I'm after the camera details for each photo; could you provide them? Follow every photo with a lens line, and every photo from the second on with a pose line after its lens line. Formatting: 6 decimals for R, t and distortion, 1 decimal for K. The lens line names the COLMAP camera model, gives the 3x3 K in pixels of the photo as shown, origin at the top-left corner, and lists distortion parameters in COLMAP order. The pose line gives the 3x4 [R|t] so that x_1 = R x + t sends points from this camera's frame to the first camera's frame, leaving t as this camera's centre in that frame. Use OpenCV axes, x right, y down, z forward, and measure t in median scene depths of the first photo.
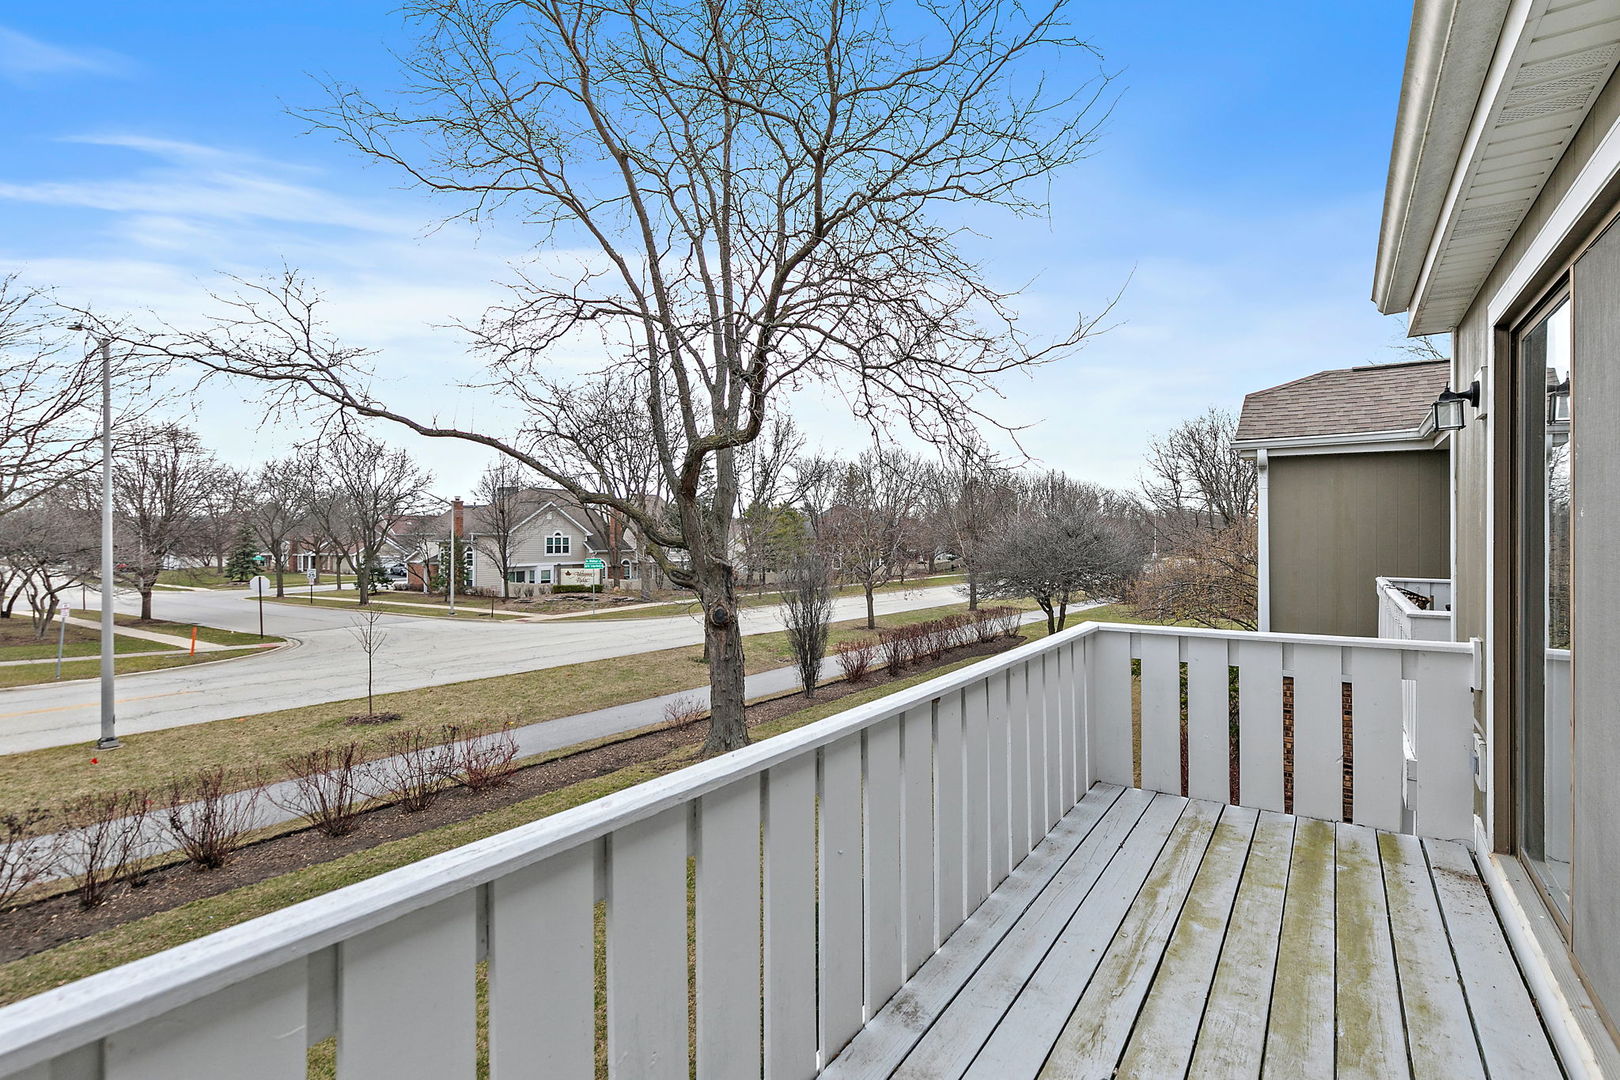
lens RADIAL K [[746.0, 0, 810.0], [0, 746.0, 540.0], [0, 0, 1]] dist [0.011896, 0.000019]
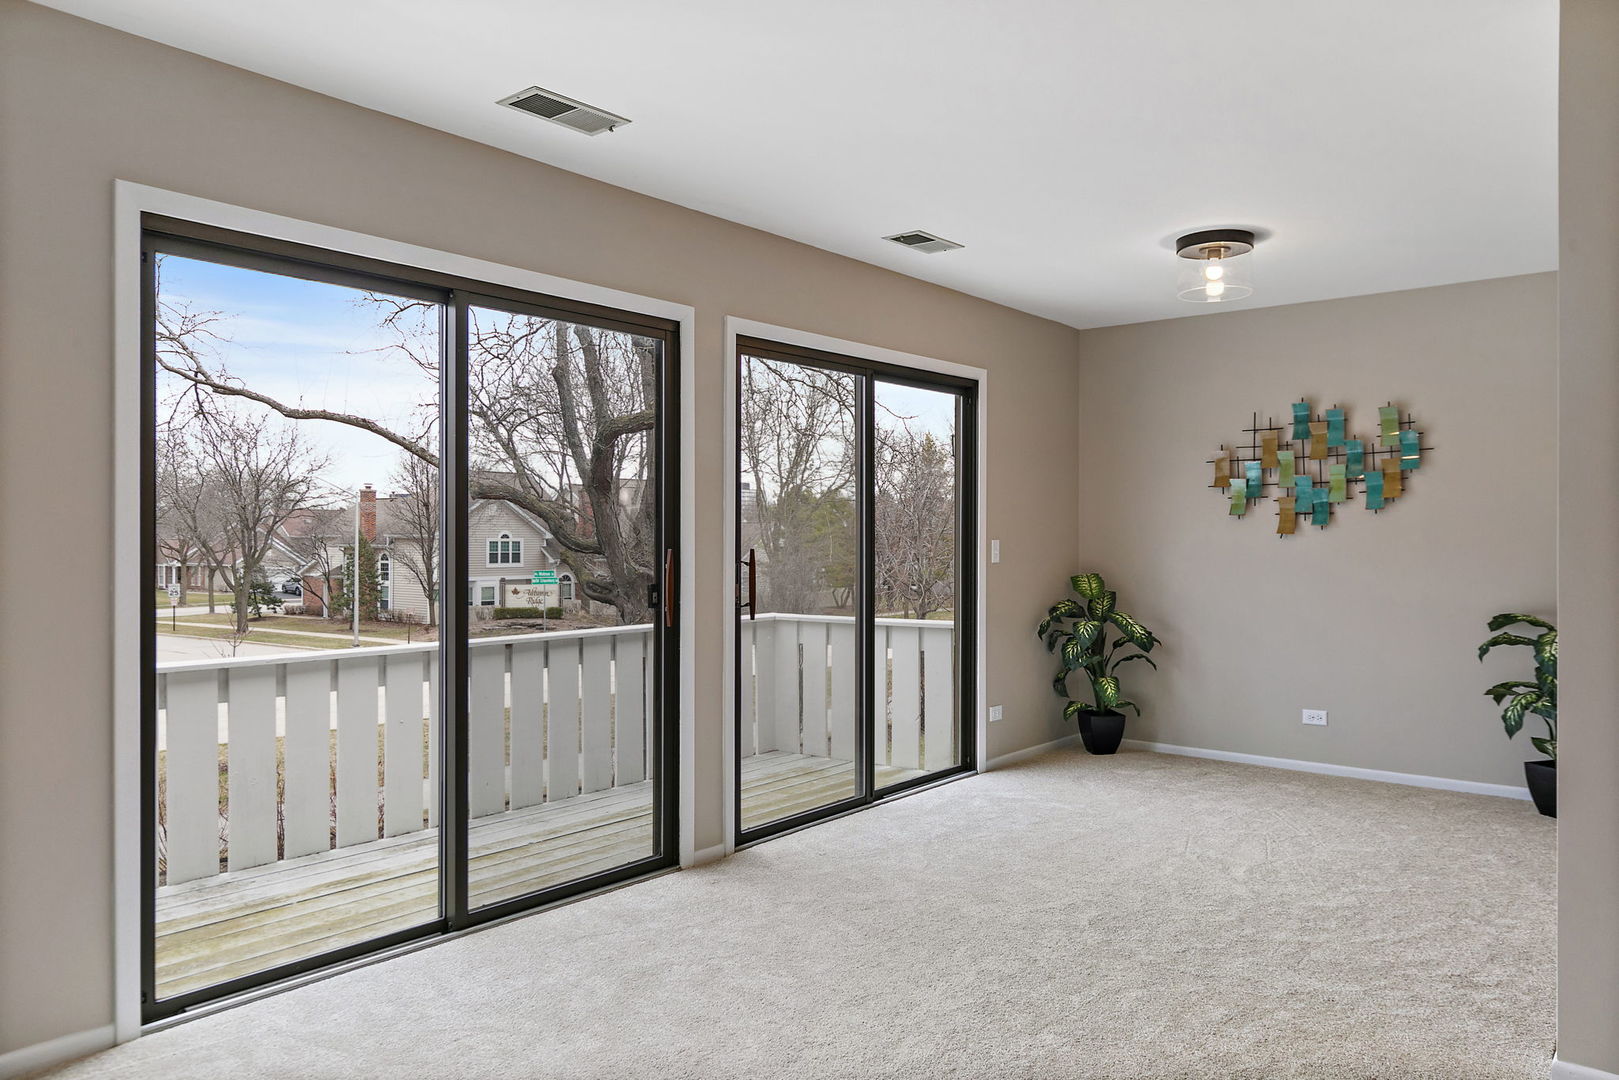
lens RADIAL K [[1132.8, 0, 824.3], [0, 1132.8, 541.0], [0, 0, 1]] dist [0.000300, 0.000896]
pose [[0.997595, 0.000571, -0.069313, 0.042012], [-0.000822, 0.999993, -0.003591, 0.000298], [0.069310, 0.003639, 0.997589, -0.054273]]
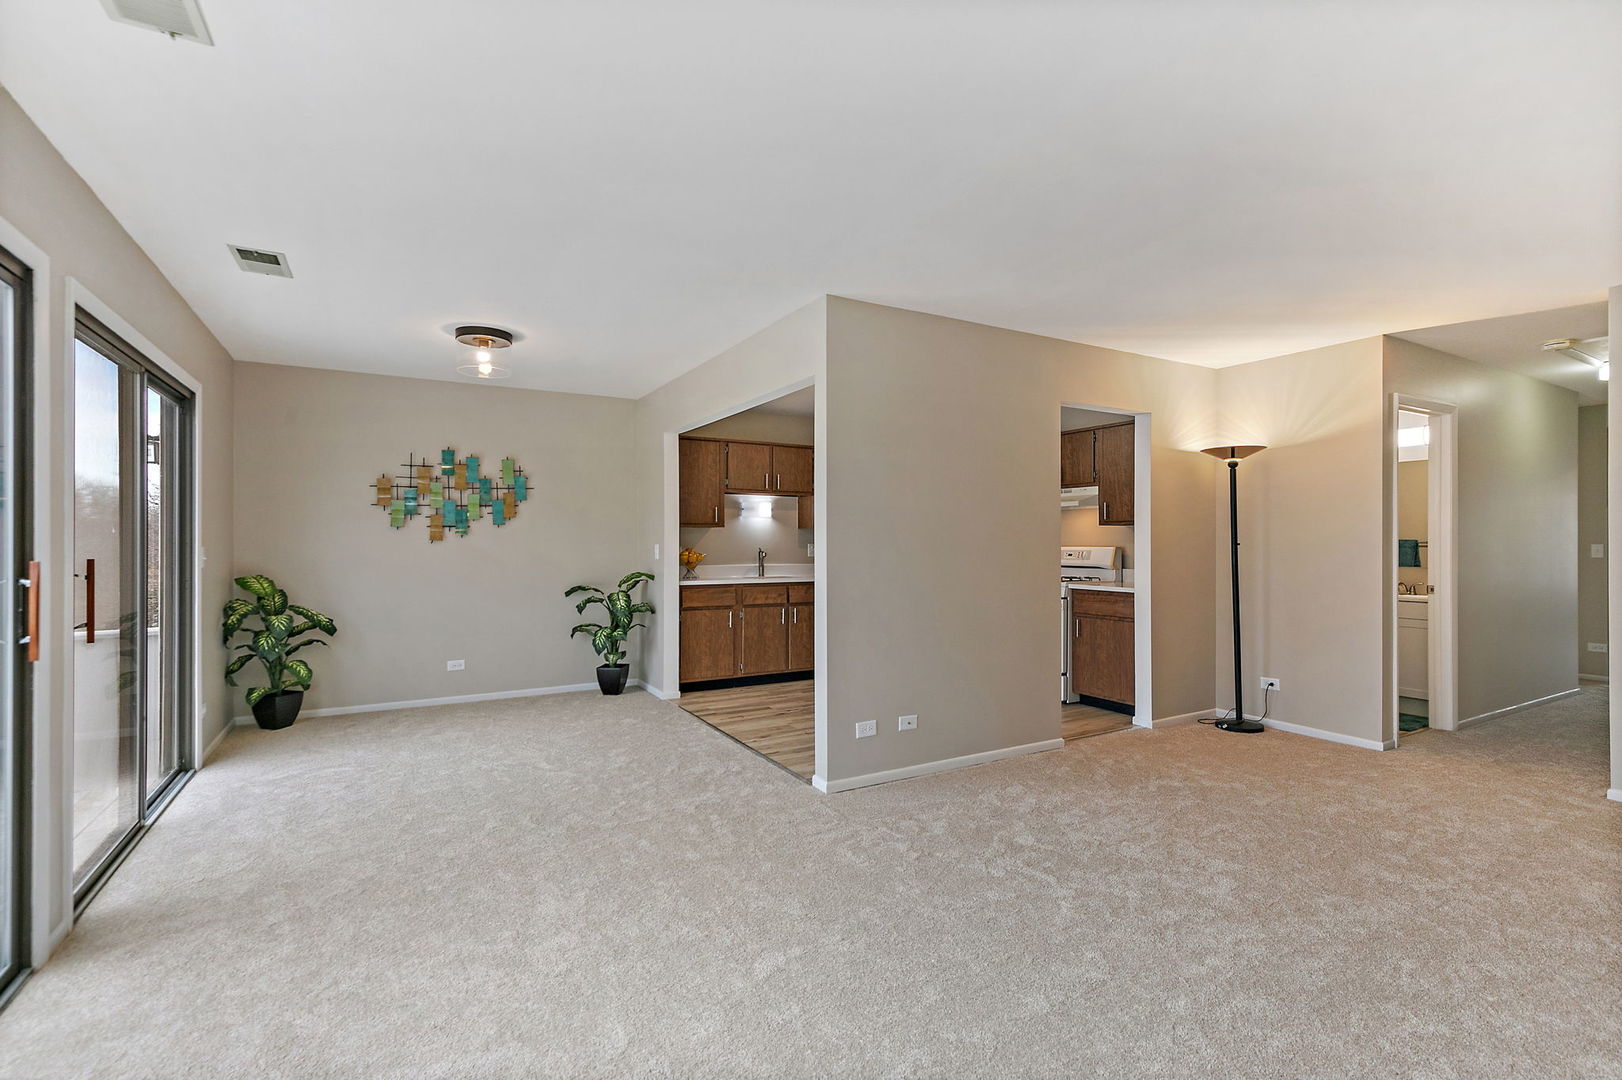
lens RADIAL K [[734.9, 0, 819.6], [0, 734.9, 537.9], [0, 0, 1]] dist [0.004932, -0.000195]
pose [[0.413991, 0.002949, 0.910276, 0.009530], [0.009101, 0.999931, -0.007379, 0.000078], [-0.910235, 0.011340, 0.413936, -0.033078]]
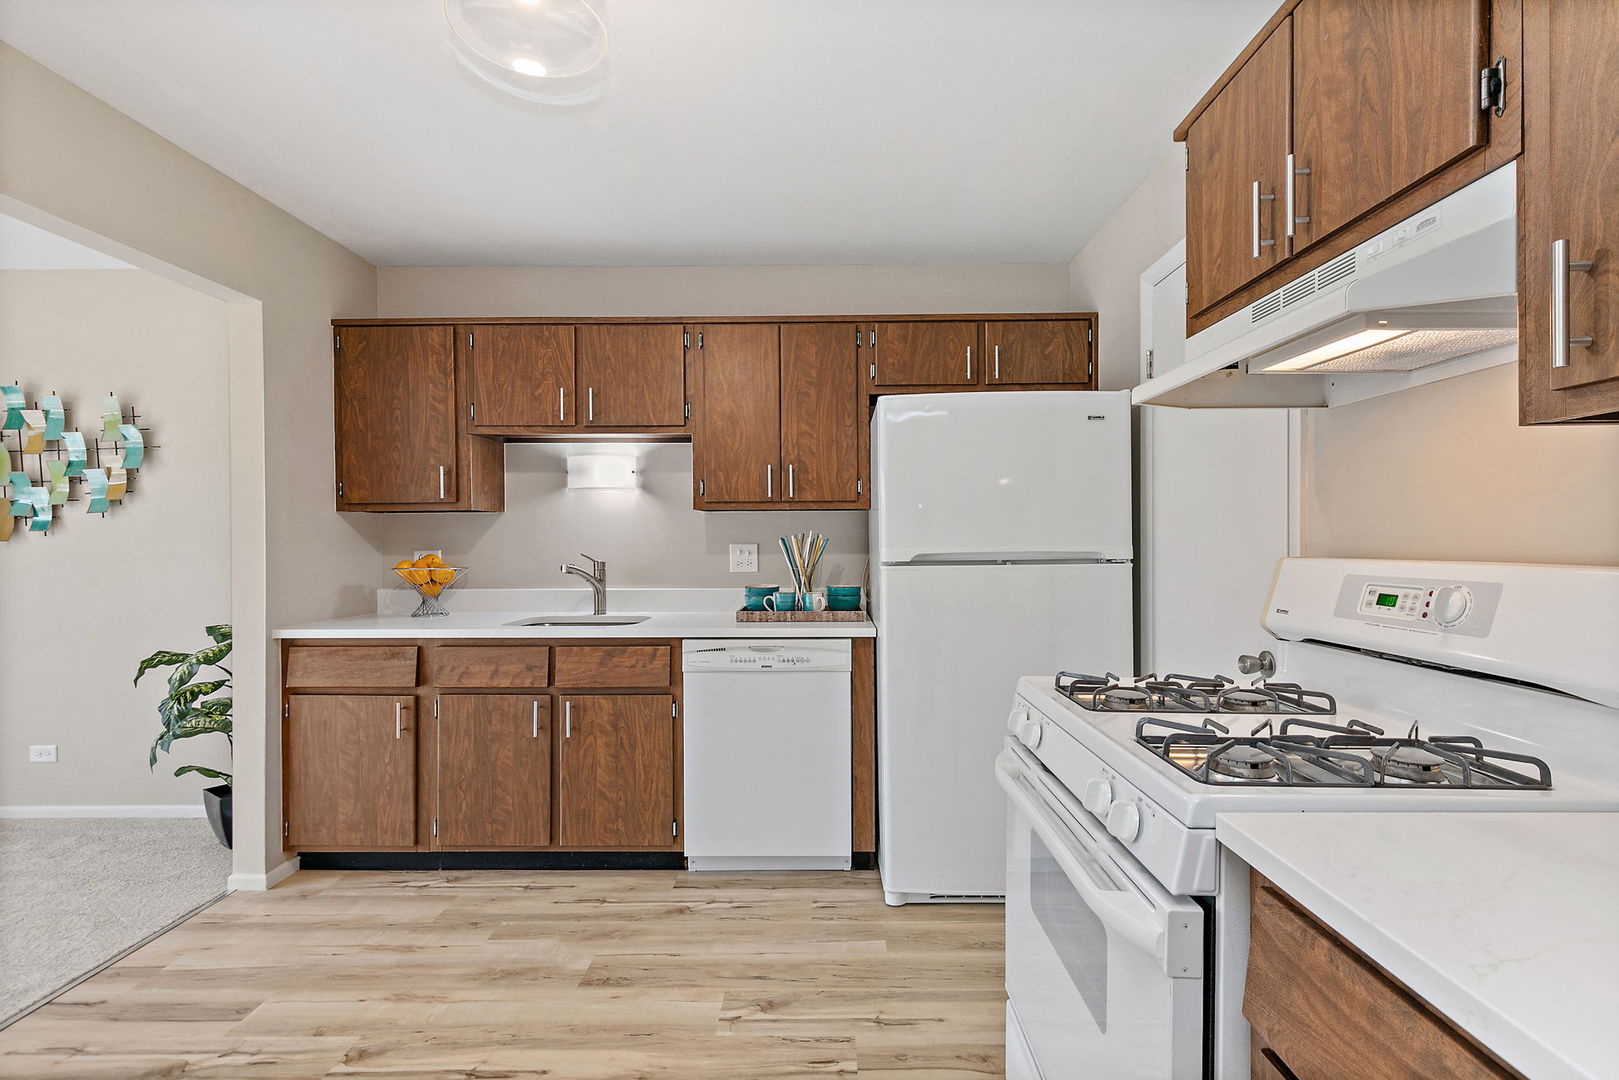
lens RADIAL K [[735.7, 0, 818.9], [0, 735.7, 544.8], [0, 0, 1]] dist [0.006183, -0.001208]
pose [[0.822973, -0.009816, 0.567995, 0.097418], [0.011609, 0.999933, 0.000460, 0.000231], [-0.567962, 0.006215, 0.823032, -0.030478]]
